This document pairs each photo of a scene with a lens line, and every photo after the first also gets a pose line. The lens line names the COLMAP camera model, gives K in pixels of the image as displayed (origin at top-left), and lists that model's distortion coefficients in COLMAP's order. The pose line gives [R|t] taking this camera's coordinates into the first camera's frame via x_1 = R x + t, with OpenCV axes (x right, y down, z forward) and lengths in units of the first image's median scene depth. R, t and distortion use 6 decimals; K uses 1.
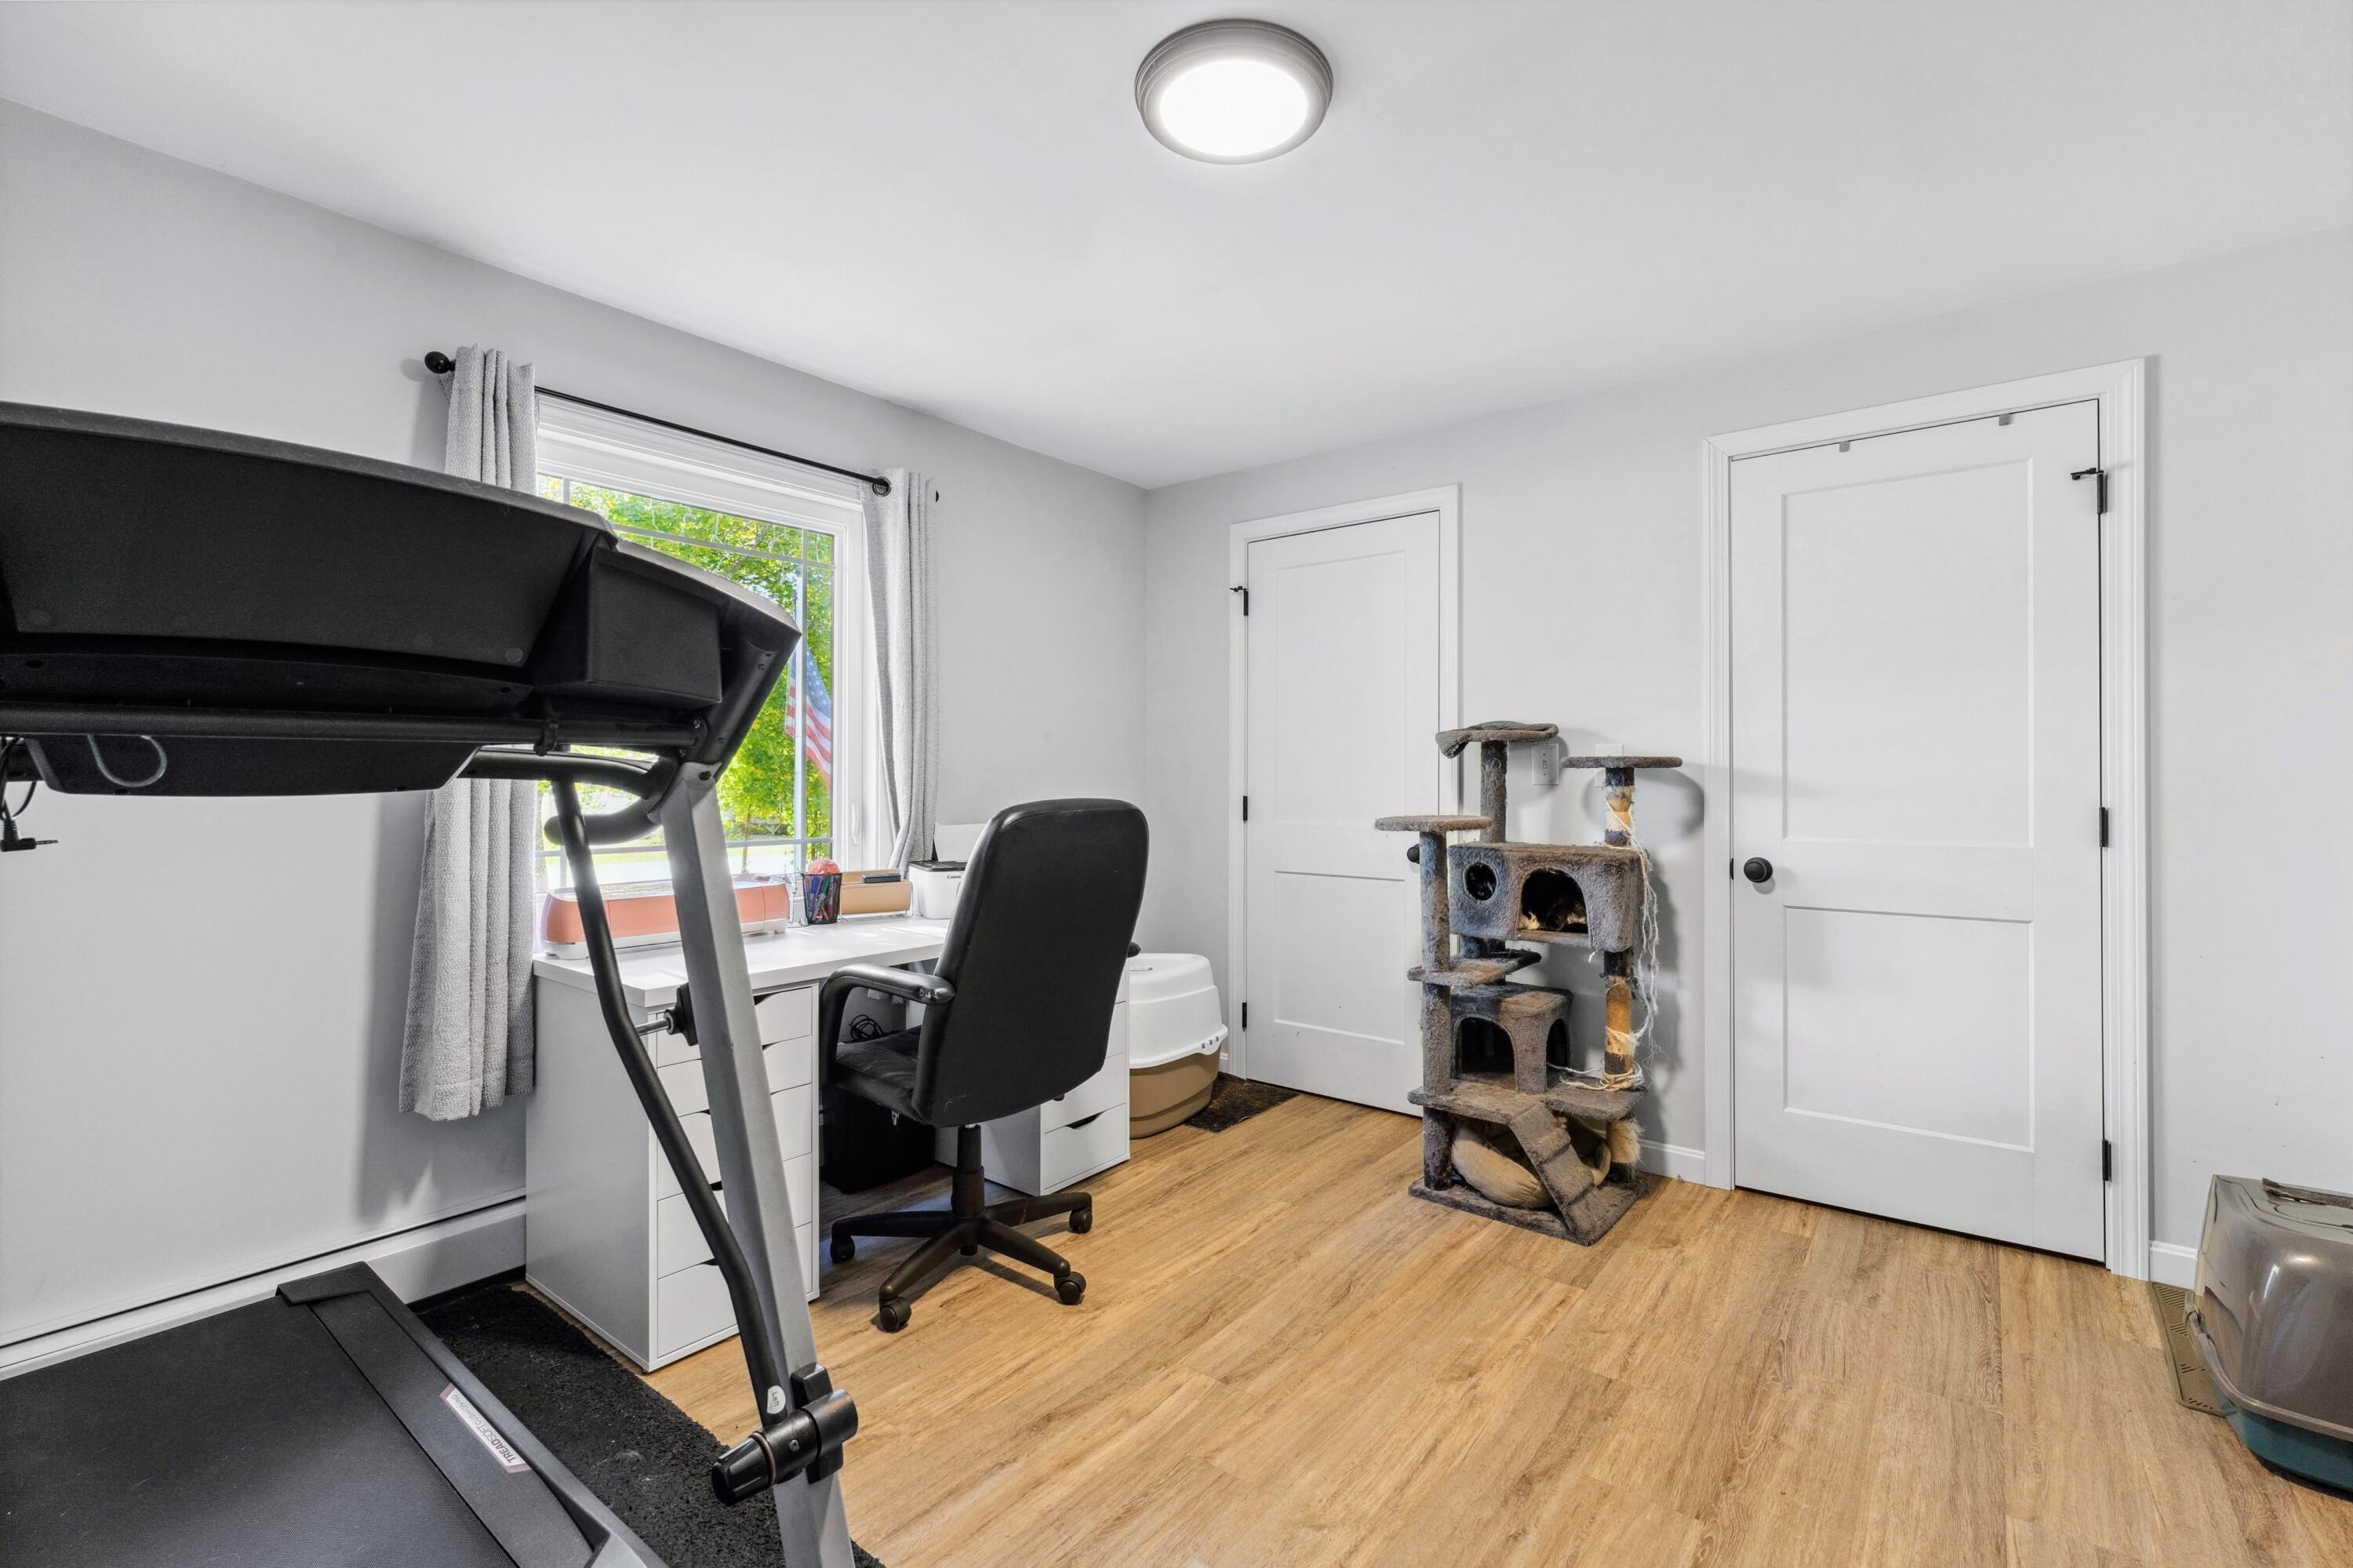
lens RADIAL K [[1024.8, 0, 1186.5], [0, 1024.8, 770.0], [0, 0, 1]] dist [-0.001200, -0.000144]
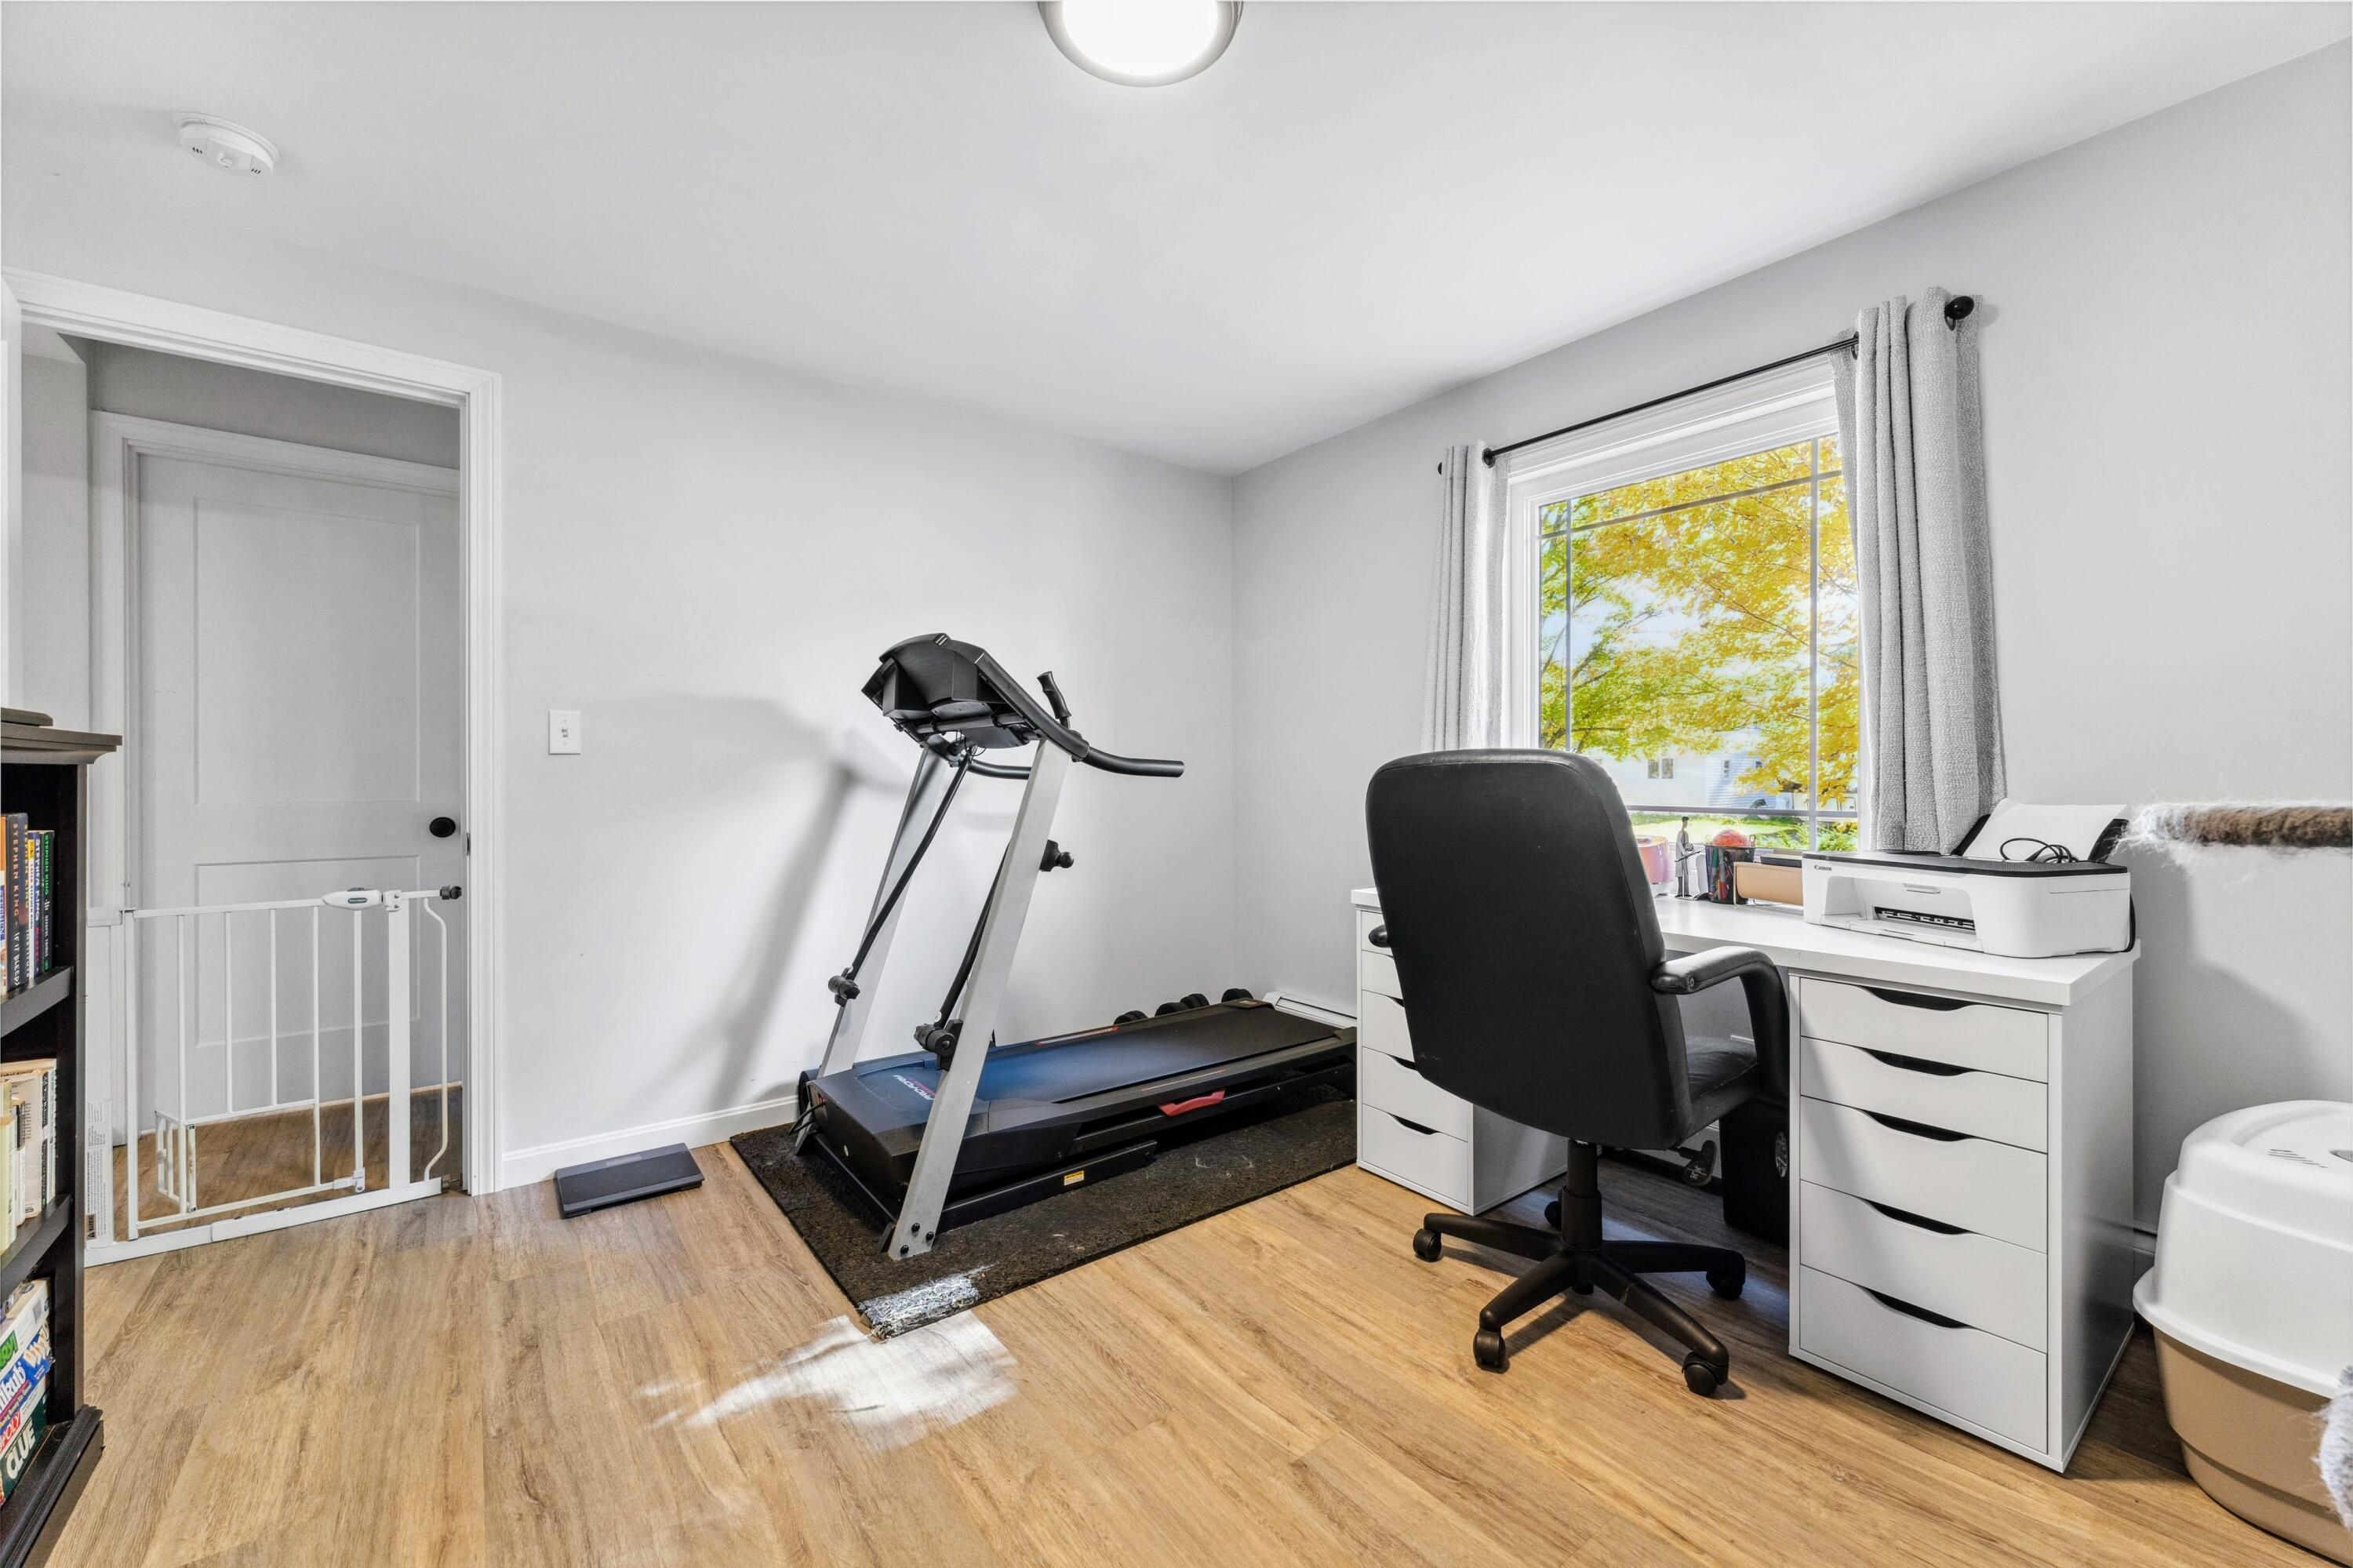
lens RADIAL K [[930.8, 0, 1191.3], [0, 930.8, 780.1], [0, 0, 1]] dist [-0.002077, 0.000024]
pose [[-0.244952, 0.001073, -0.969535, 0.768895], [0.008717, 0.999961, -0.001096, 0.059612], [0.969496, -0.008720, -0.244952, 1.107259]]
